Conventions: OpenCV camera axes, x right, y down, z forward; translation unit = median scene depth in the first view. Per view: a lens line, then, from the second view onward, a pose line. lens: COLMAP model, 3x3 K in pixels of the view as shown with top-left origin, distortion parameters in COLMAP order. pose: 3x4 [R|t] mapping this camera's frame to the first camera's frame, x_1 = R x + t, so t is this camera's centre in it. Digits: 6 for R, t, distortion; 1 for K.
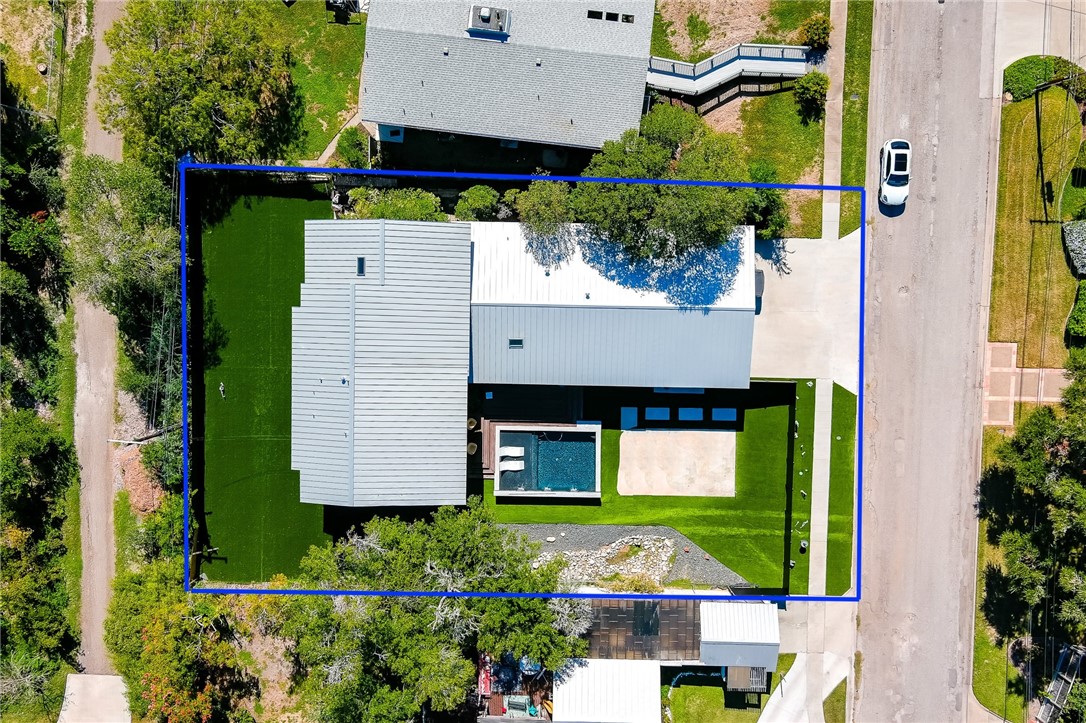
lens RADIAL K [[877.8, 0, 542.7], [0, 877.8, 355.1], [0, 0, 1]] dist [0.008048, 0.007251]
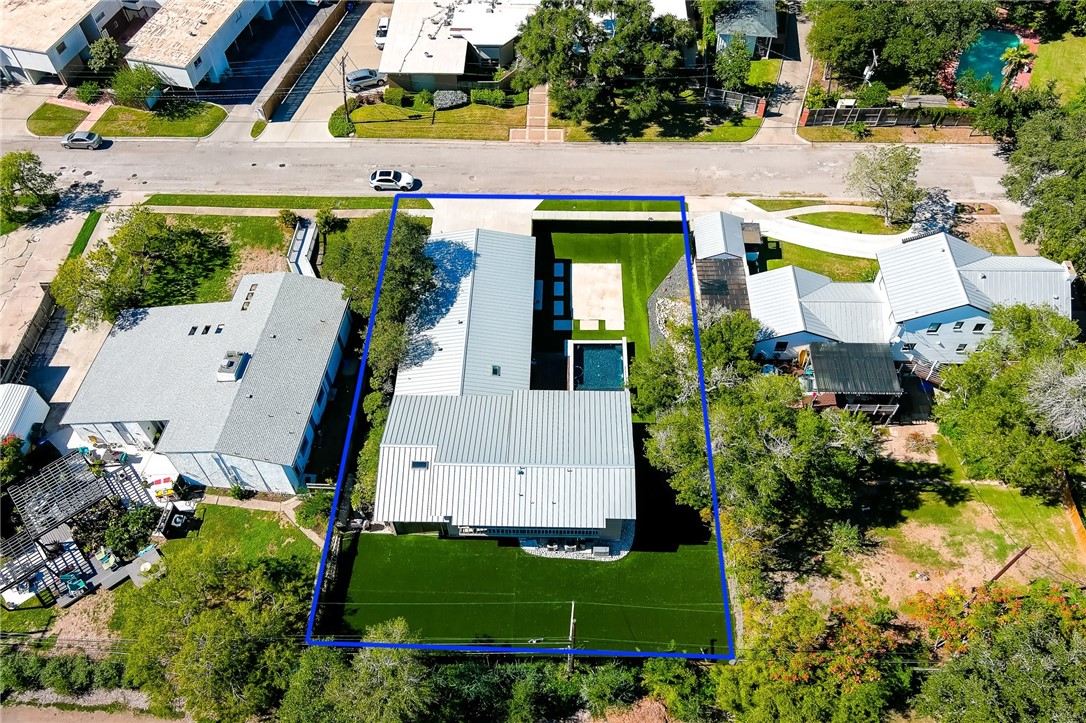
lens RADIAL K [[877.8, 0, 542.7], [0, 877.8, 355.1], [0, 0, 1]] dist [0.008048, 0.007251]
pose [[0.005096, -0.787322, 0.616521, -0.726494], [0.998007, -0.034770, -0.052652, 0.110557], [0.062890, 0.615561, 0.785576, 0.037724]]
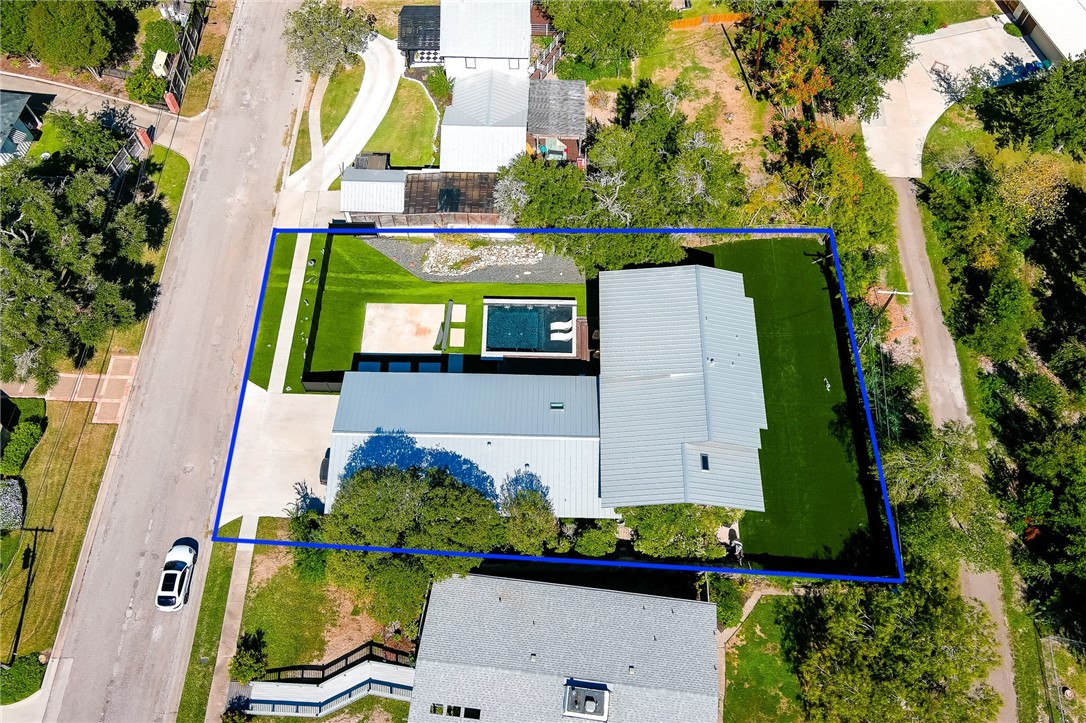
lens RADIAL K [[877.8, 0, 542.7], [0, 877.8, 355.1], [0, 0, 1]] dist [0.008048, 0.007251]
pose [[-0.999968, 0.001460, 0.007860, -0.020176], [0.002107, -0.900322, 0.435219, -0.407683], [0.007712, 0.435221, 0.900290, 0.000881]]
